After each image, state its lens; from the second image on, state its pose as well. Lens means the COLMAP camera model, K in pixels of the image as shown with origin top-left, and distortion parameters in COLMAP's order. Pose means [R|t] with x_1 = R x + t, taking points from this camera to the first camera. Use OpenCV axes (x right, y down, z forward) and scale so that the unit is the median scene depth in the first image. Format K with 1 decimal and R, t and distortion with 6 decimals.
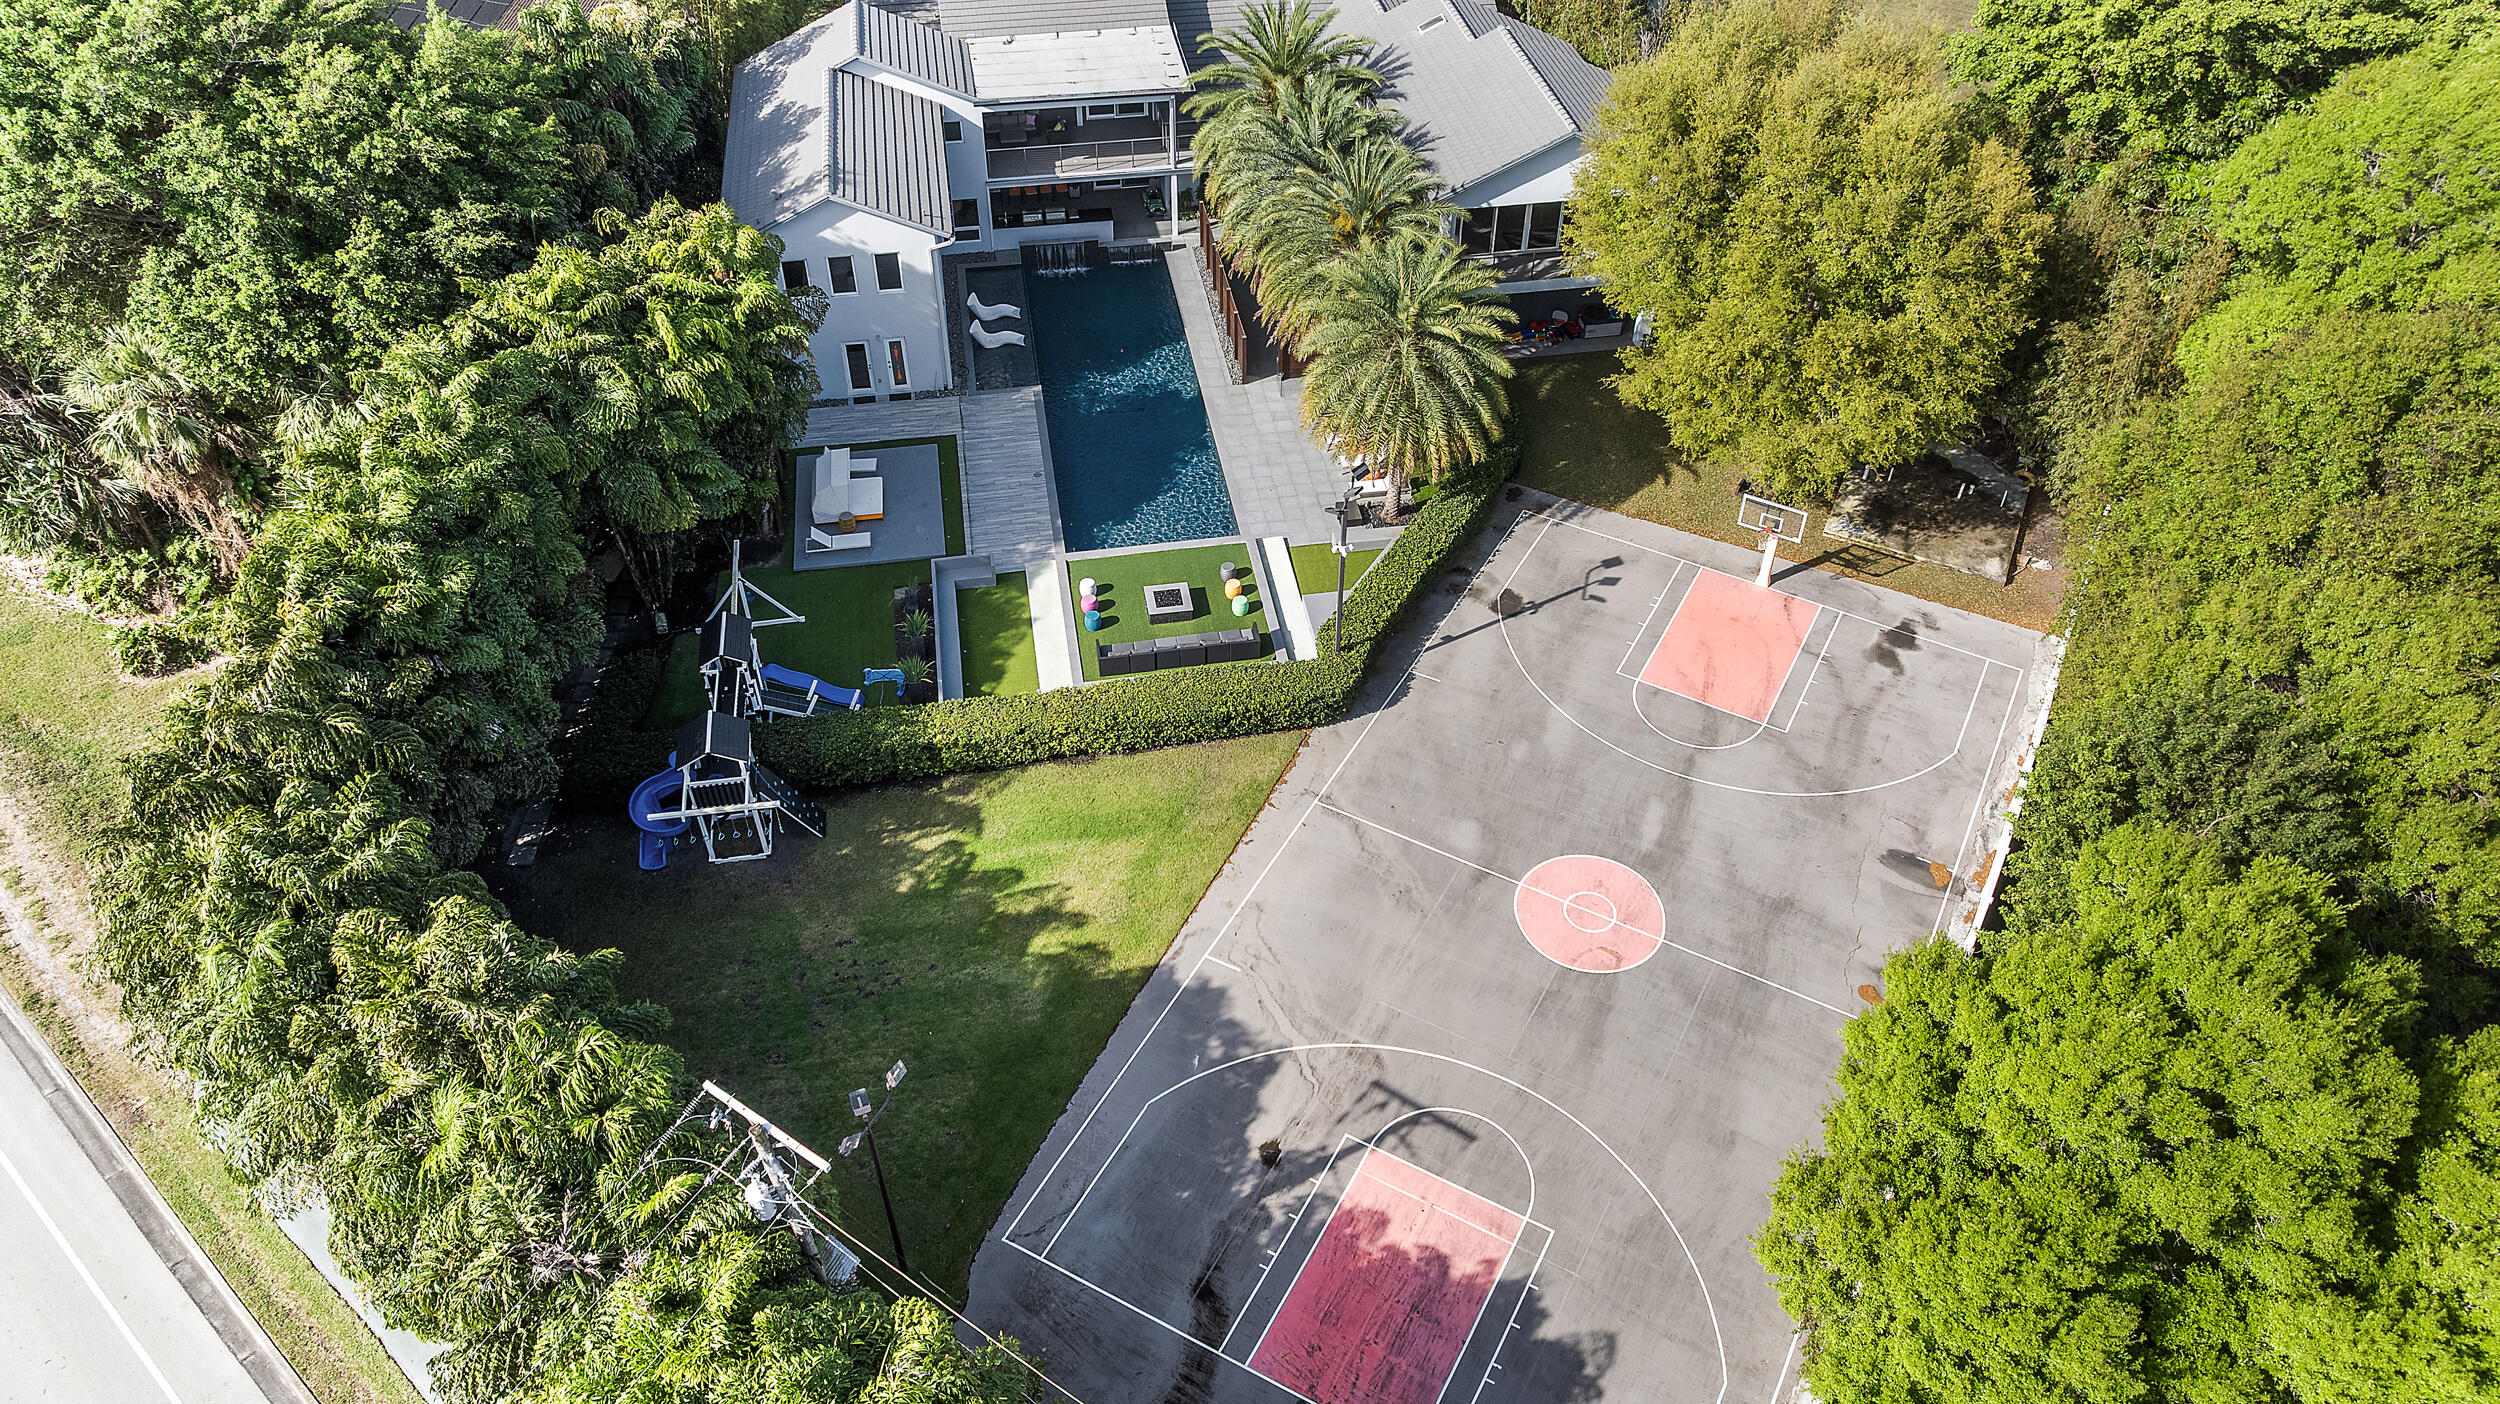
lens RADIAL K [[1765.0, 0, 1250.0], [0, 1765.0, 702.0], [0, 0, 1]] dist [-0.021536, -0.000027]
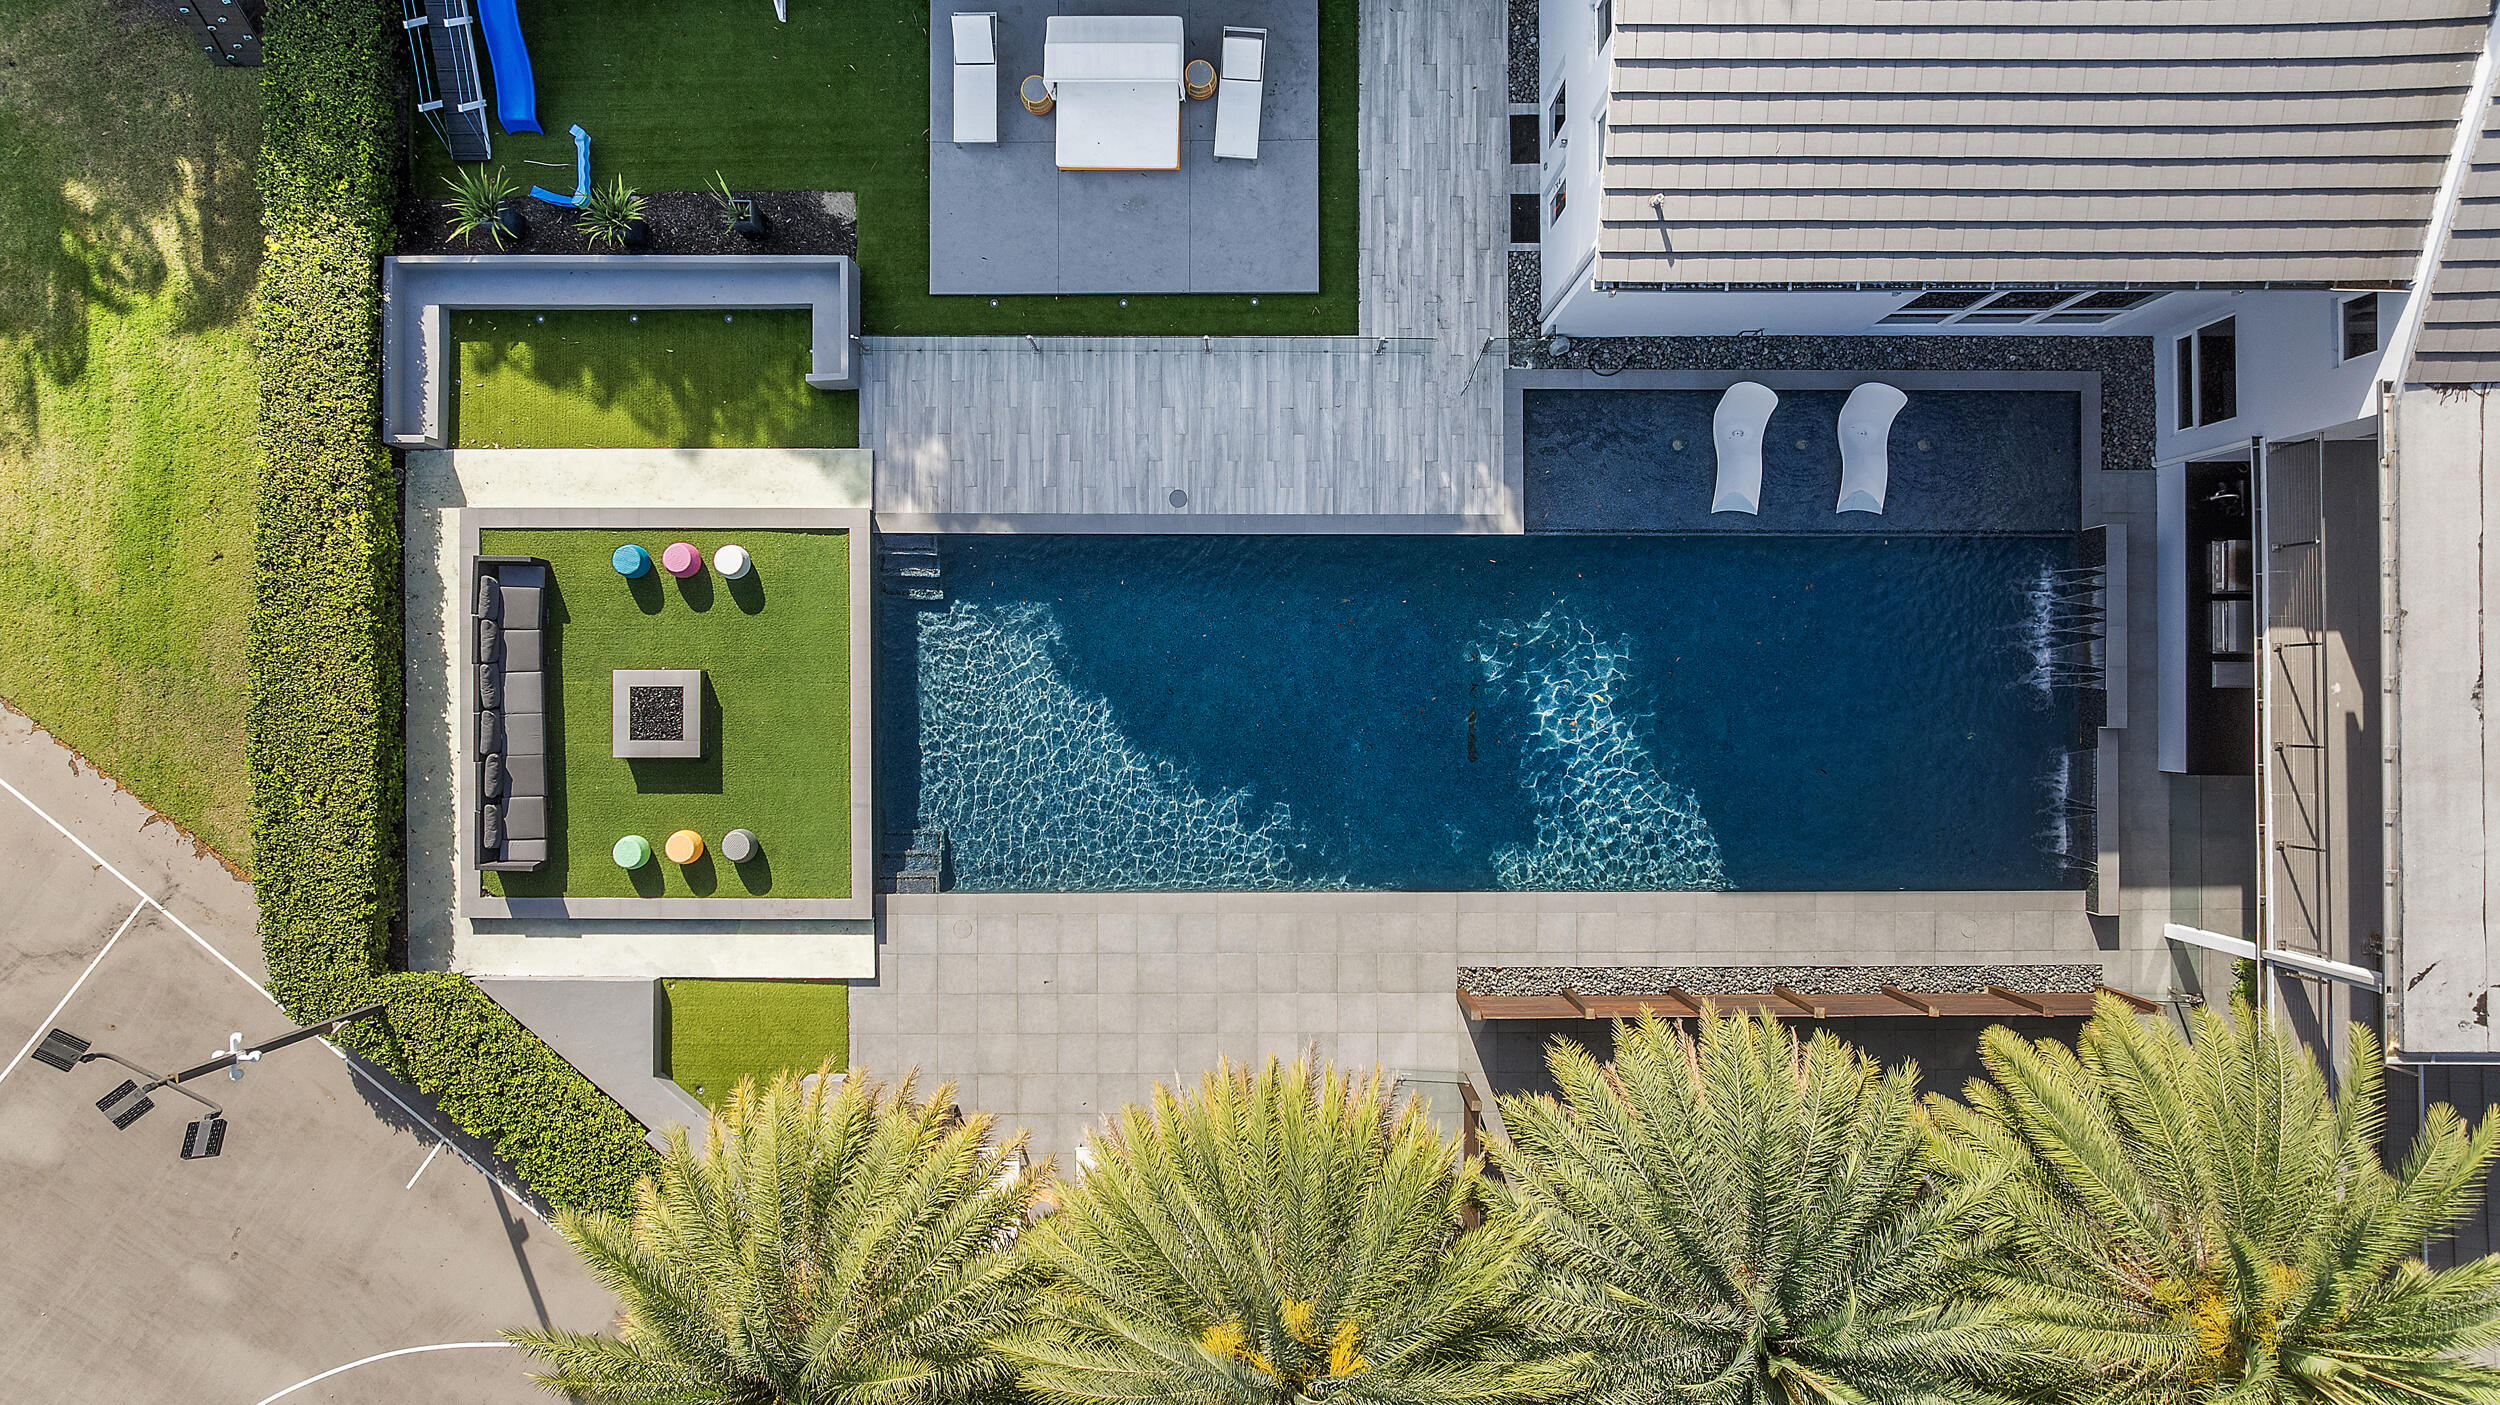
lens RADIAL K [[1747.3, 0, 1258.0], [0, 1747.3, 698.3], [0, 0, 1]] dist [-0.043682, 0.037749]
pose [[-0.167719, 0.985736, -0.013943, -0.075138], [-0.675459, -0.104602, 0.729941, -0.557264], [0.718071, 0.131843, 0.683368, 0.813310]]
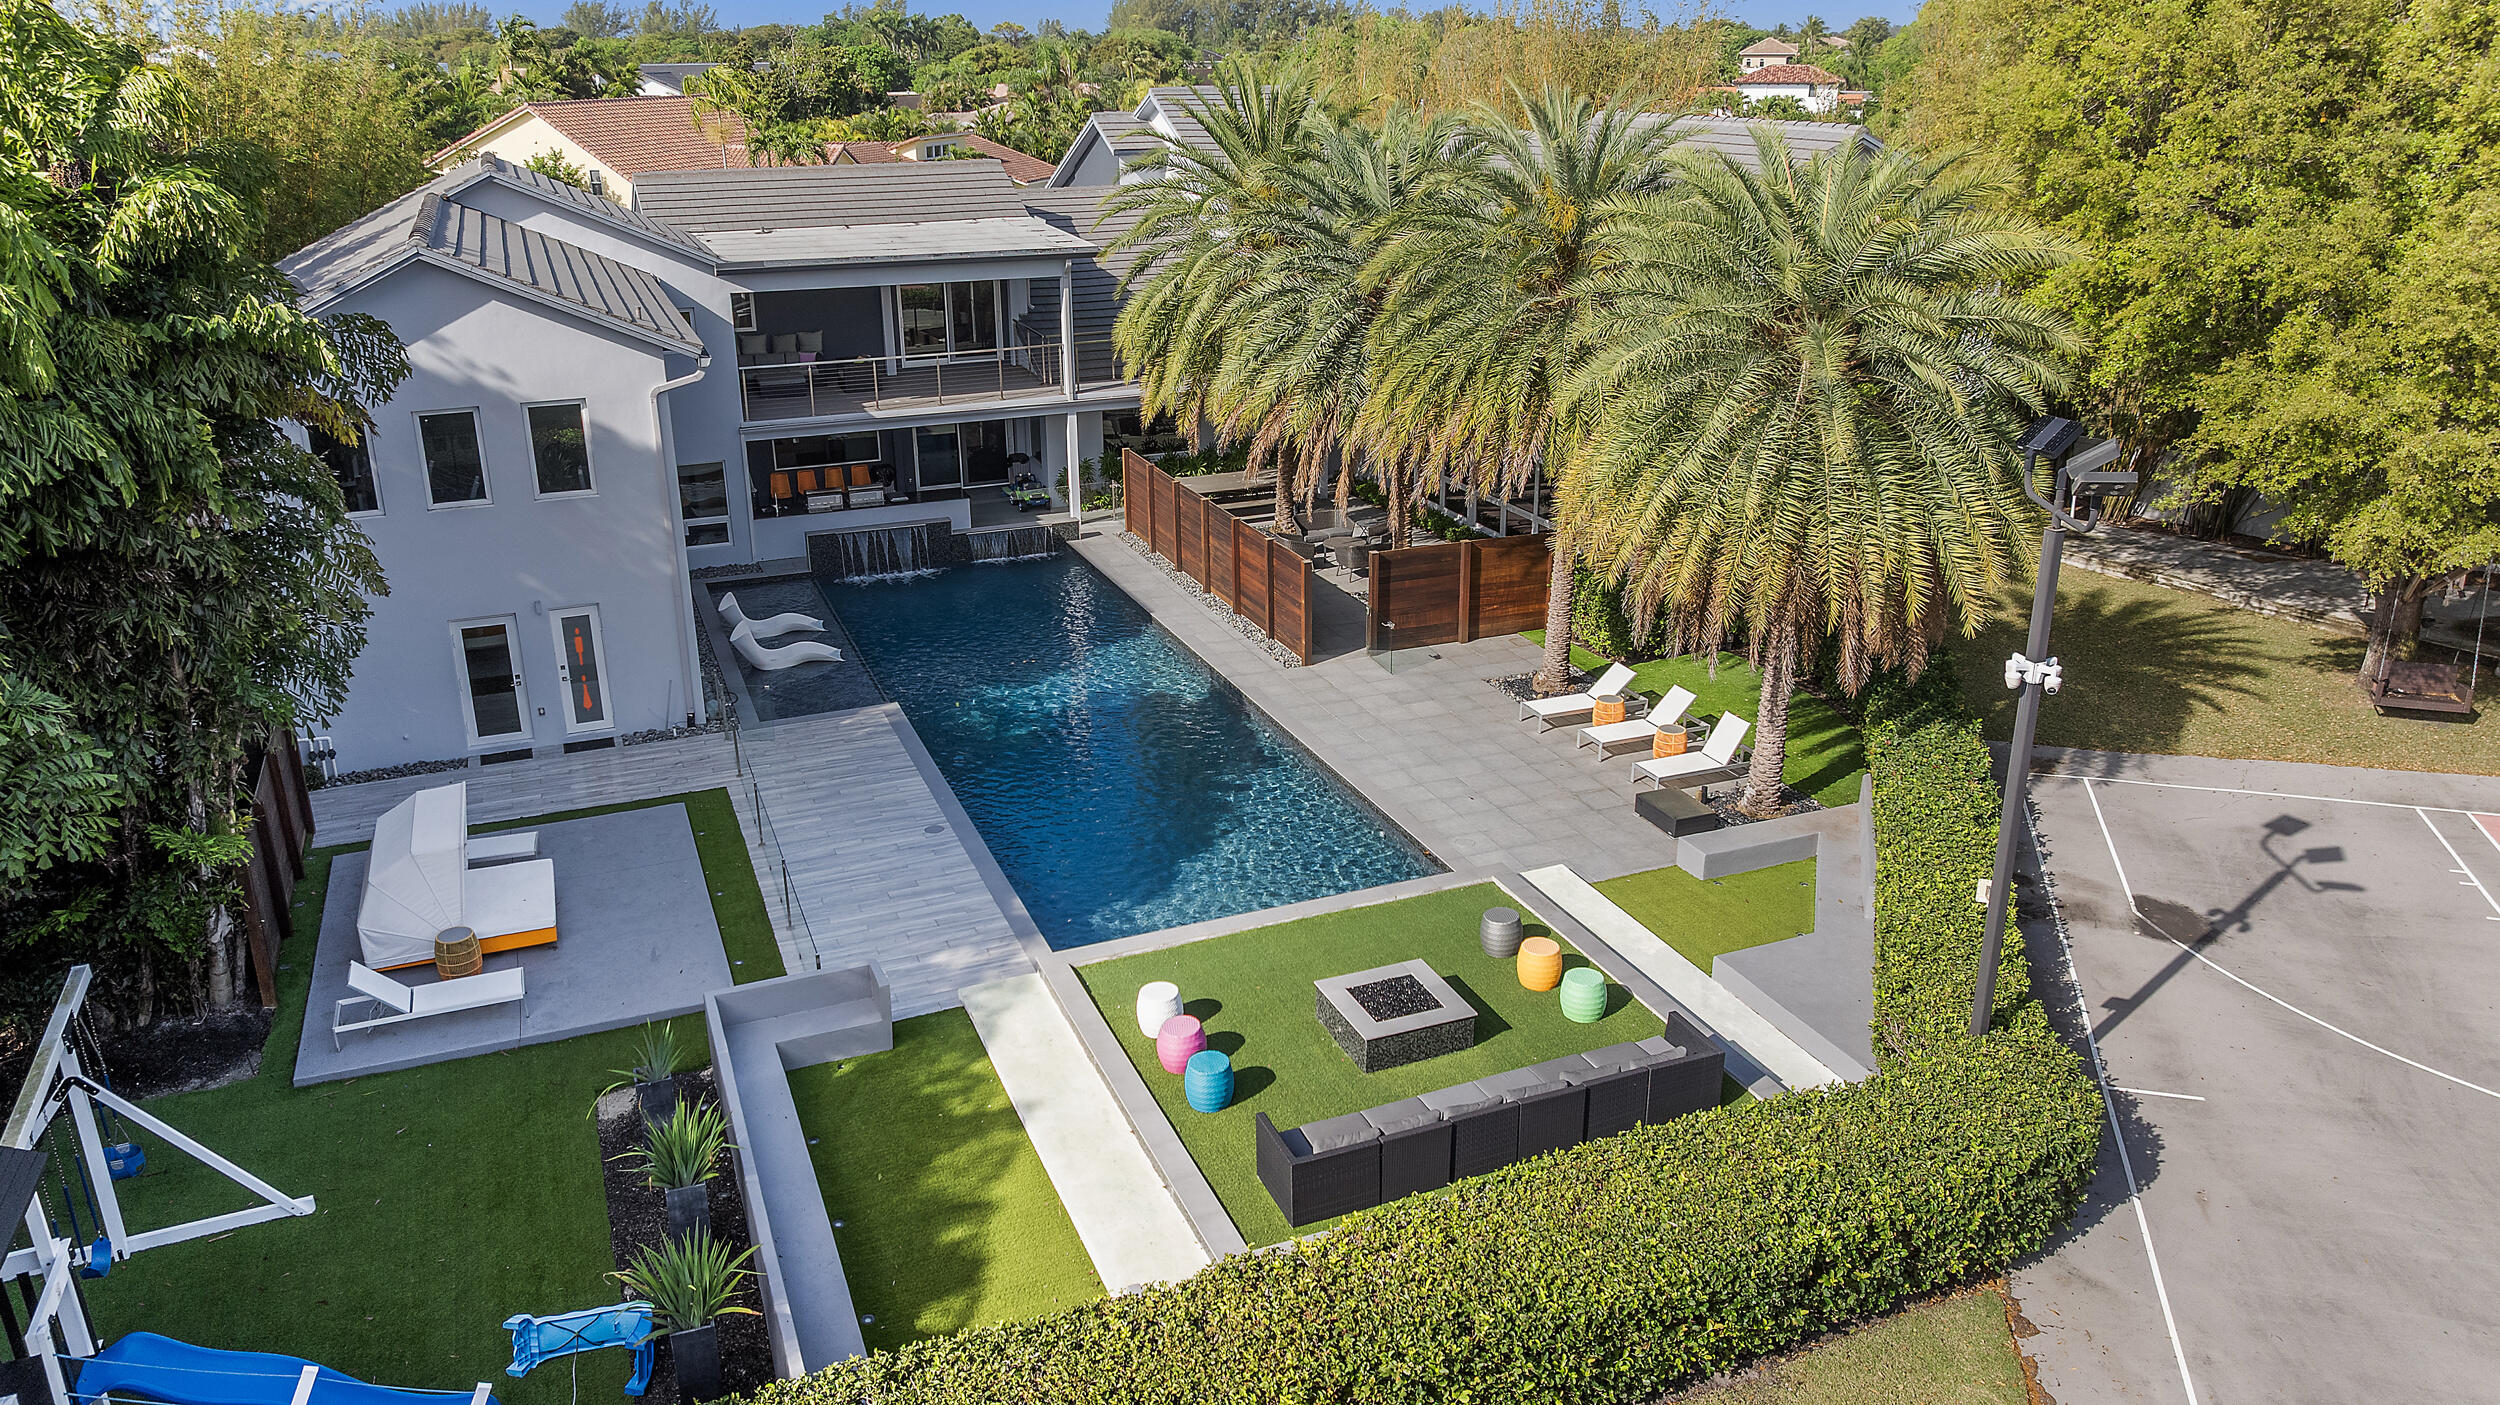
lens RADIAL K [[1765.2, 0, 1250.0], [0, 1765.2, 702.5], [0, 0, 1]] dist [-0.011074, -0.003086]
pose [[0.976293, -0.090895, 0.196443, -0.146081], [0.159721, 0.915039, -0.370395, 0.015641], [-0.146086, 0.392991, 0.907864, 0.676550]]
